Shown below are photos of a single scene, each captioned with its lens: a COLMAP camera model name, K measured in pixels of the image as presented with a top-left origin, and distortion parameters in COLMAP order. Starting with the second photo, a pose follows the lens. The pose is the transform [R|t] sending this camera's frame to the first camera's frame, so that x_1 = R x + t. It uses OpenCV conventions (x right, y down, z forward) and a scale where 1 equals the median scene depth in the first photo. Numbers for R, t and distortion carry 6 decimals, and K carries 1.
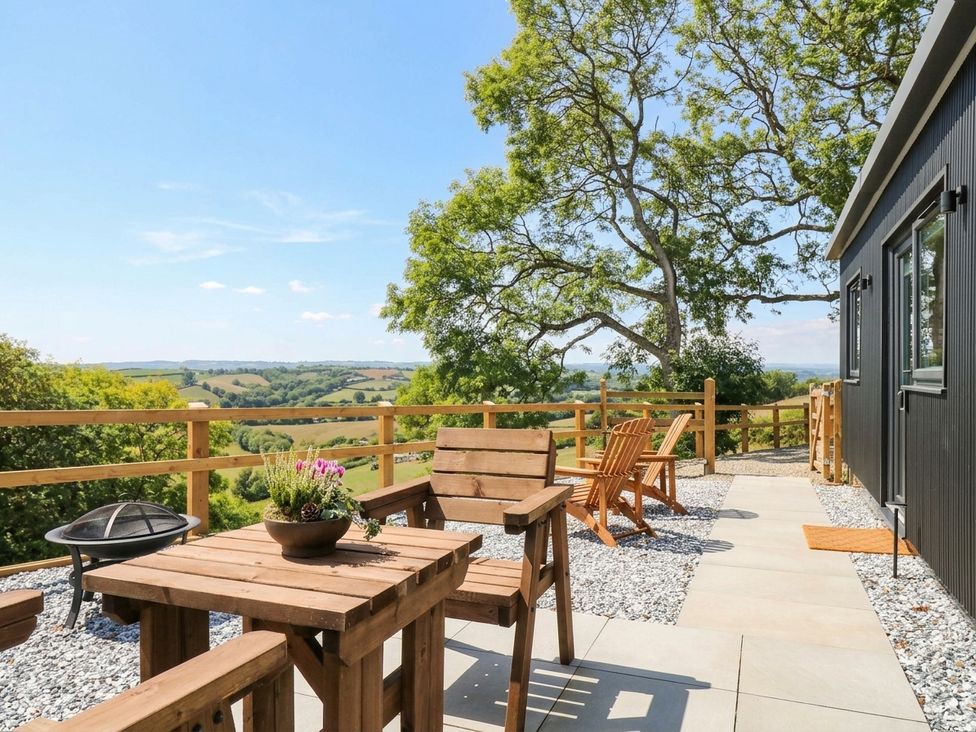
lens RADIAL K [[669.5, 0, 485.0], [0, 669.5, 377.0], [0, 0, 1]] dist [0.000066, 0.000213]
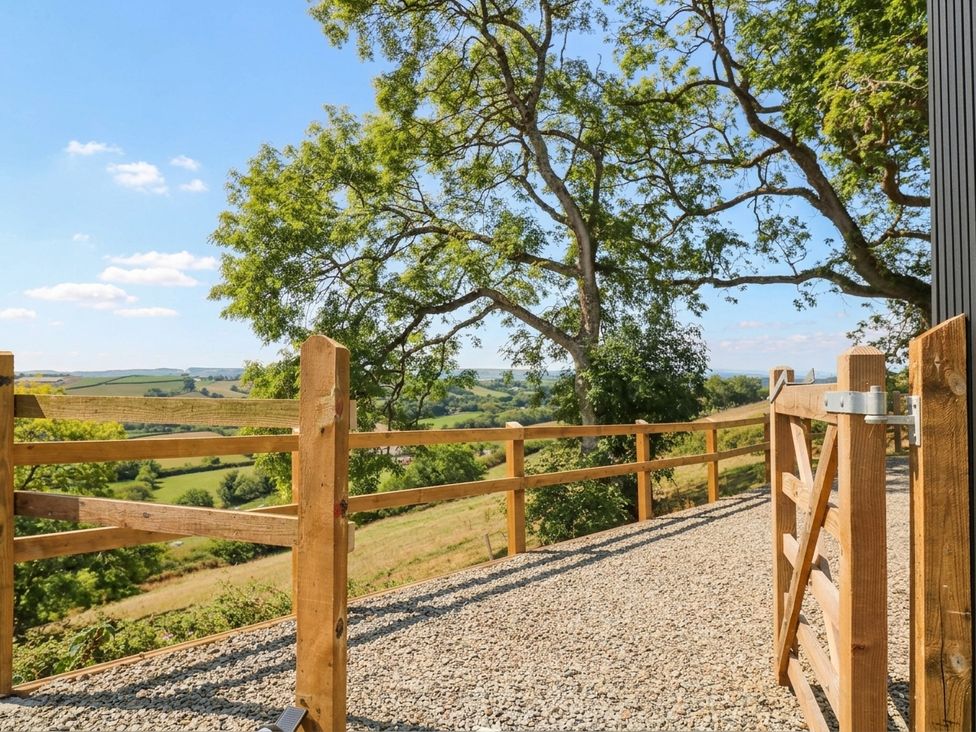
lens RADIAL K [[651.7, 0, 488.0], [0, 651.7, 366.0], [0, 0, 1]] dist [-0.003927, -0.000467]
pose [[0.999261, -0.001063, 0.038429, 0.116949], [0.002002, 0.999700, -0.024397, 0.003698], [-0.038392, 0.024456, 0.998963, 0.239739]]
